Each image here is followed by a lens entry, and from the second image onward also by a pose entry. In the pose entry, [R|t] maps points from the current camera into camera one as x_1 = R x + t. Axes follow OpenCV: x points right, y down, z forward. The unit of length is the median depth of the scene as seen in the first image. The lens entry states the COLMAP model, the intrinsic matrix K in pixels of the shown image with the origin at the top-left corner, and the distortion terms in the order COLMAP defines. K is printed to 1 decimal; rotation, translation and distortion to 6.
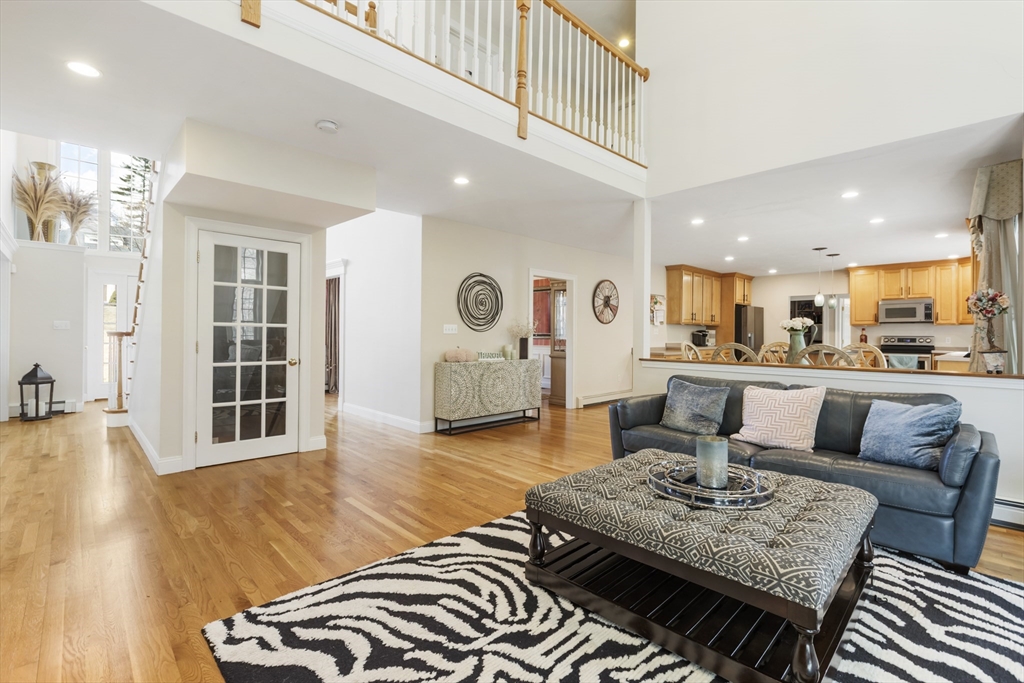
lens RADIAL K [[460.9, 0, 512.1], [0, 460.9, 333.0], [0, 0, 1]] dist [0.000754, -0.000142]
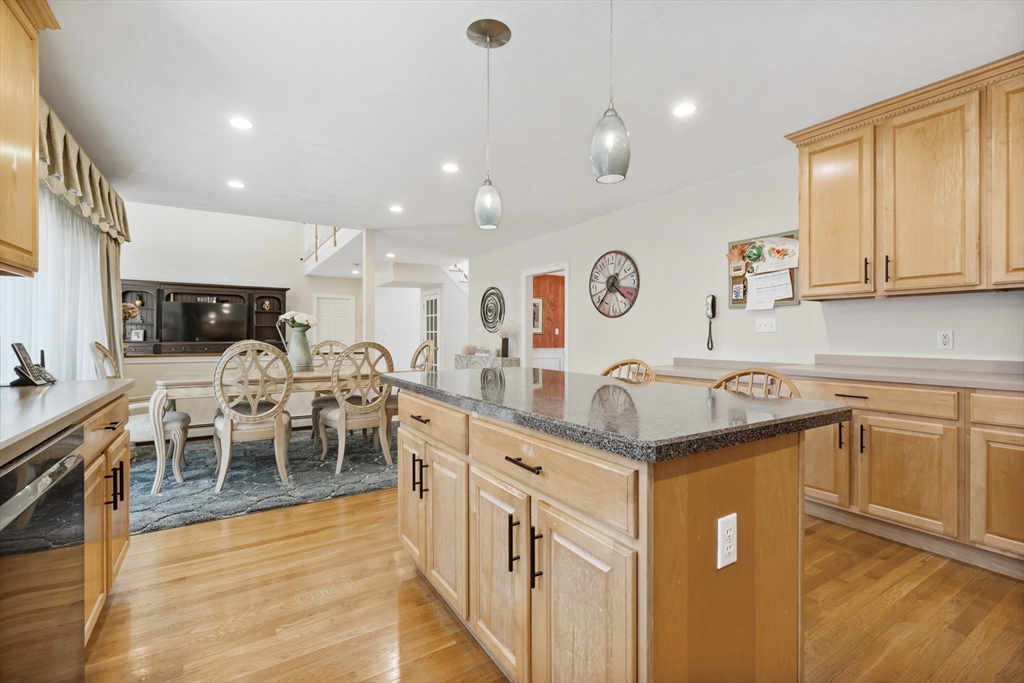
lens RADIAL K [[460.9, 0, 514.4], [0, 460.9, 337.4], [0, 0, 1]] dist [0.000754, -0.000142]
pose [[-0.191306, -0.004673, -0.981519, 1.166407], [-0.001359, 0.999989, -0.004496, 0.015492], [0.981529, 0.000473, -0.191310, 1.310533]]
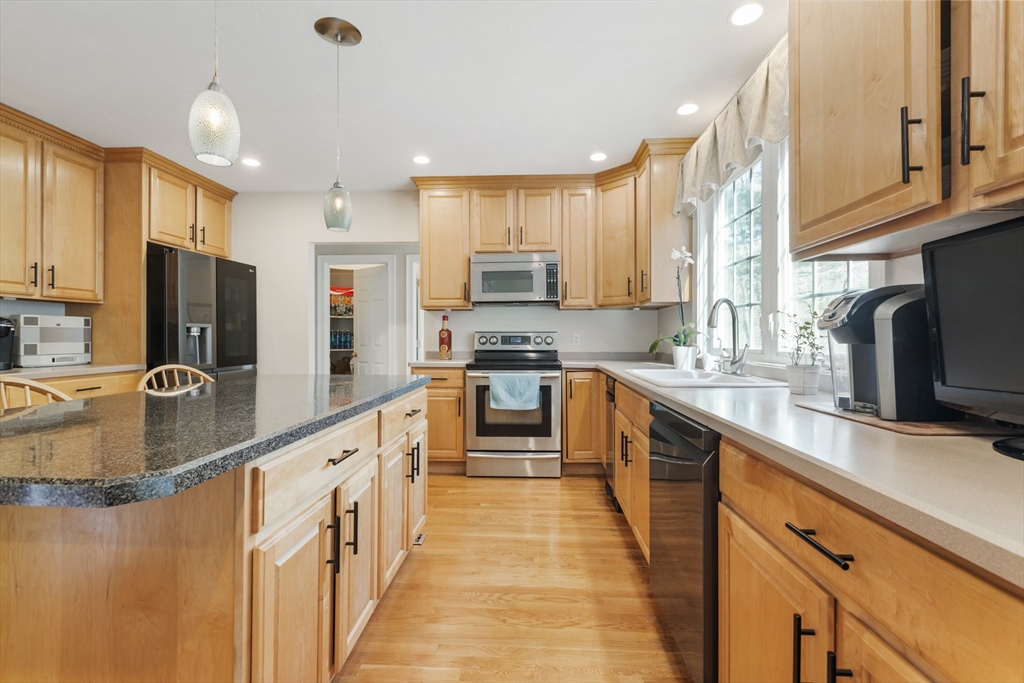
lens RADIAL K [[460.9, 0, 510.6], [0, 460.9, 335.5], [0, 0, 1]] dist [0.000754, -0.000142]
pose [[0.721955, -0.008854, 0.691883, 0.496999], [0.005260, 0.999959, 0.007308, 0.006972], [-0.691920, -0.001637, 0.721972, 0.629990]]
